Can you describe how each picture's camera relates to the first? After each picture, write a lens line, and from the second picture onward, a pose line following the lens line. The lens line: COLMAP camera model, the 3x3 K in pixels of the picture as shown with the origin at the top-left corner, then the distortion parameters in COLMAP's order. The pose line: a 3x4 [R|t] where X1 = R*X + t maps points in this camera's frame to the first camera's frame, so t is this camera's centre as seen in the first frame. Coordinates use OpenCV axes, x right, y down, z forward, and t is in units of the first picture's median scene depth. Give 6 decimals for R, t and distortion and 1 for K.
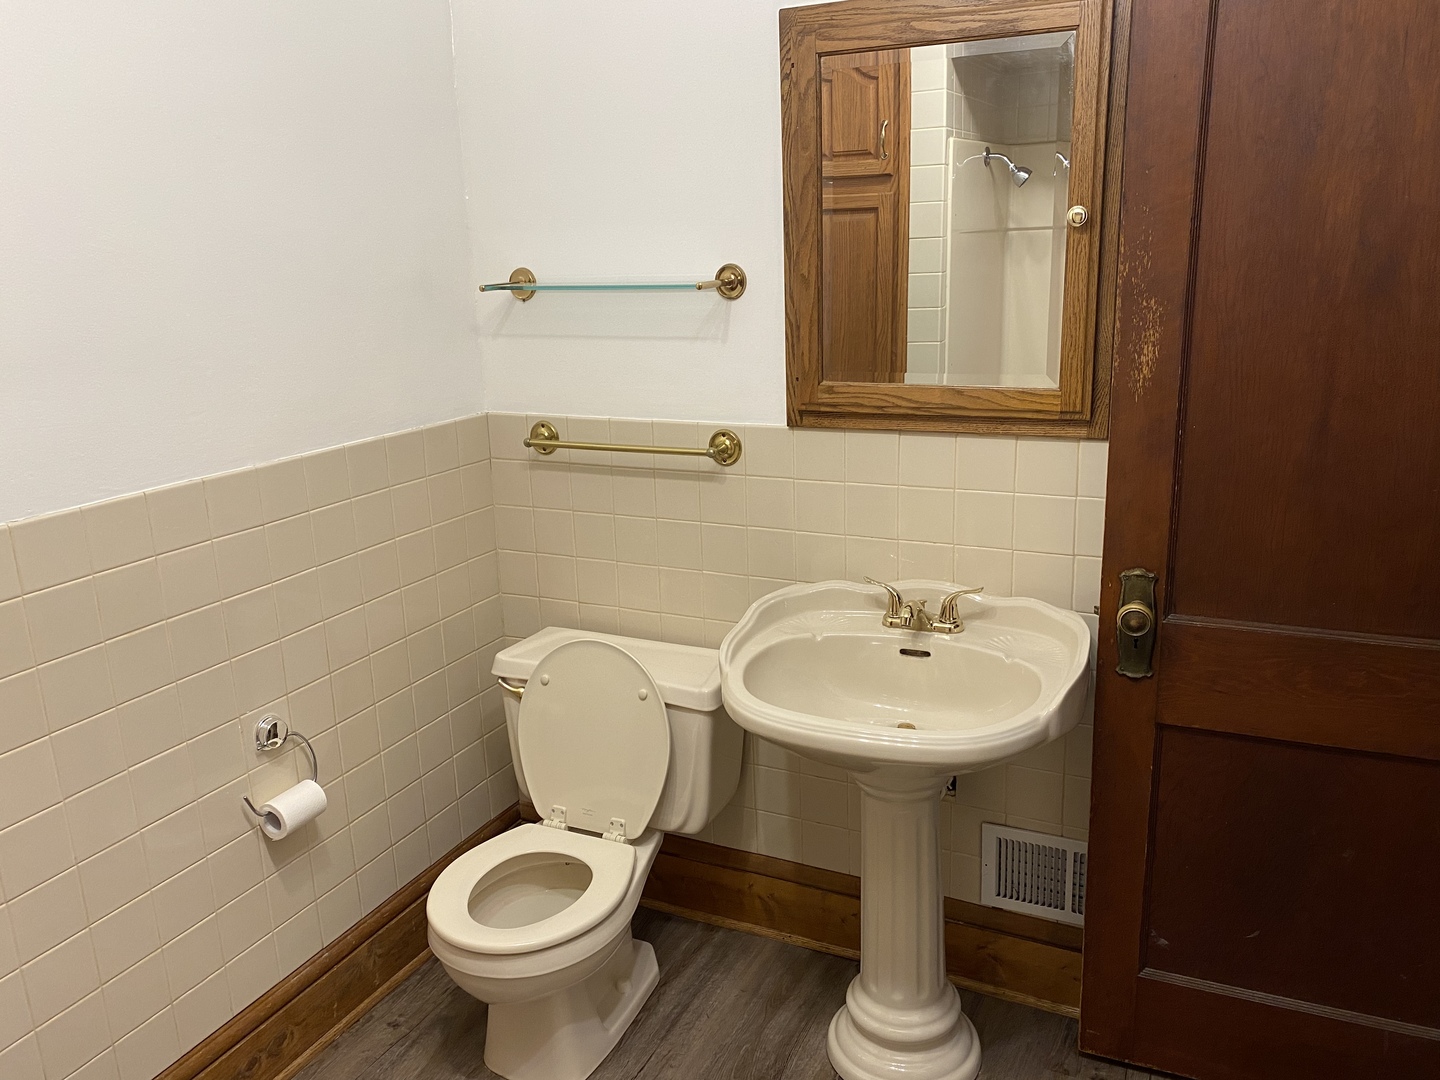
lens RADIAL K [[1107.6, 0, 722.0], [0, 1107.6, 539.6], [0, 0, 1]] dist [0.033698, -0.001286]
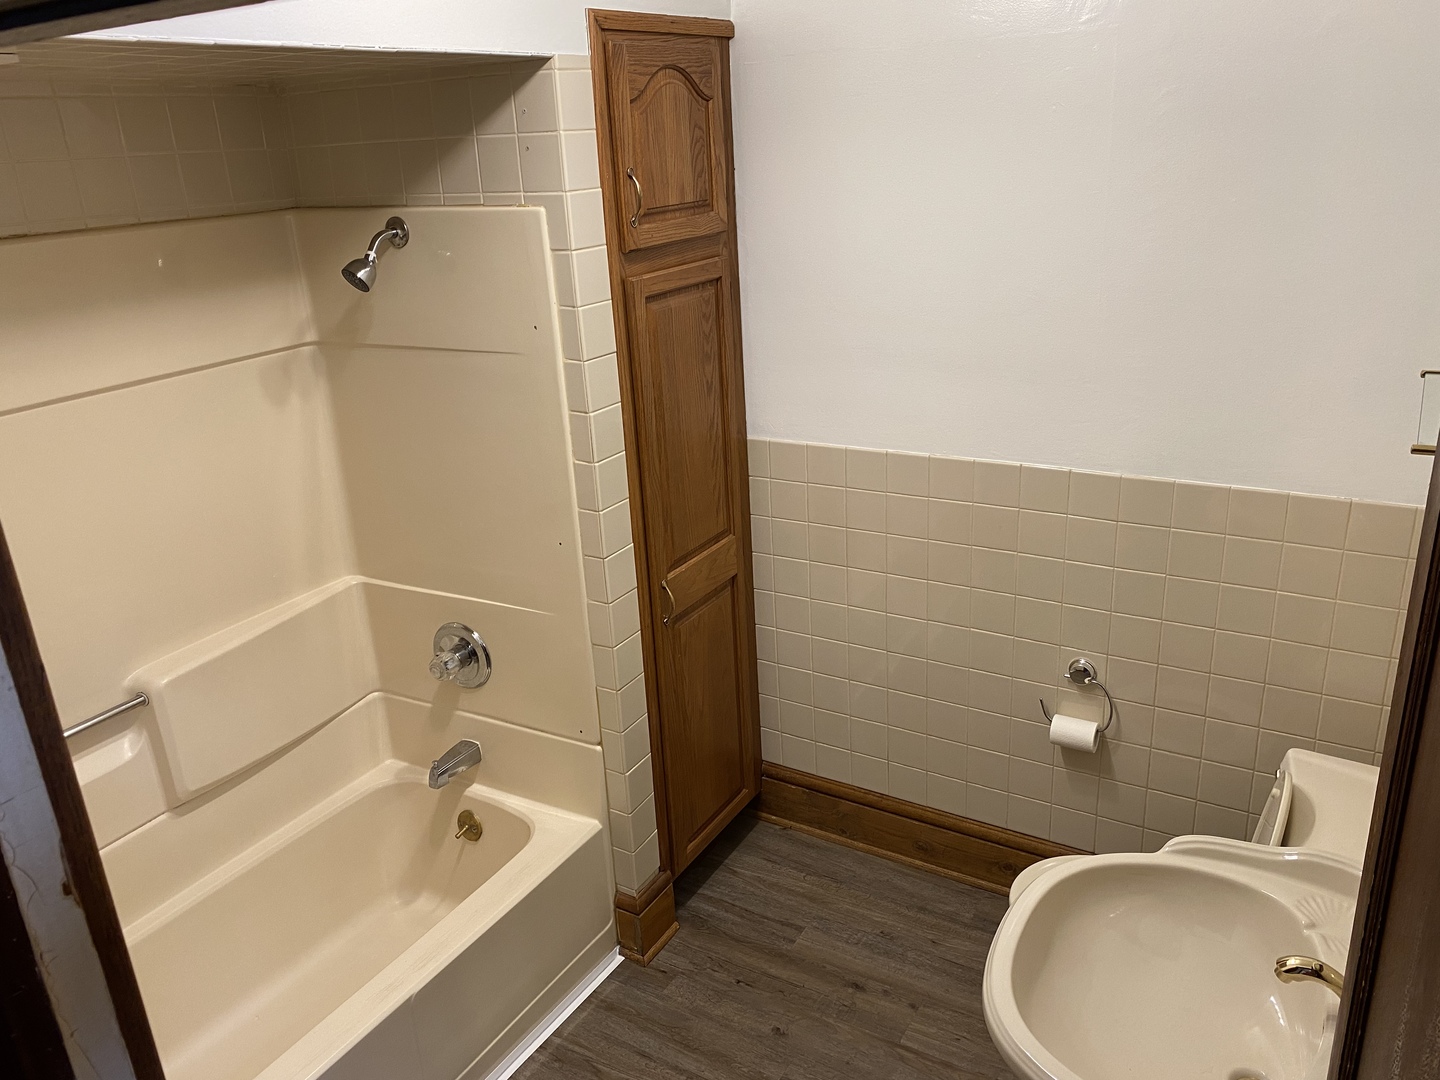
lens RADIAL K [[1107.6, 0, 720.5], [0, 1107.6, 539.1], [0, 0, 1]] dist [0.033698, -0.001286]
pose [[-0.113508, 0.386357, -0.915338, 0.783588], [-0.194619, 0.894798, 0.401821, -0.411780], [0.974289, 0.223752, -0.026374, 0.623958]]
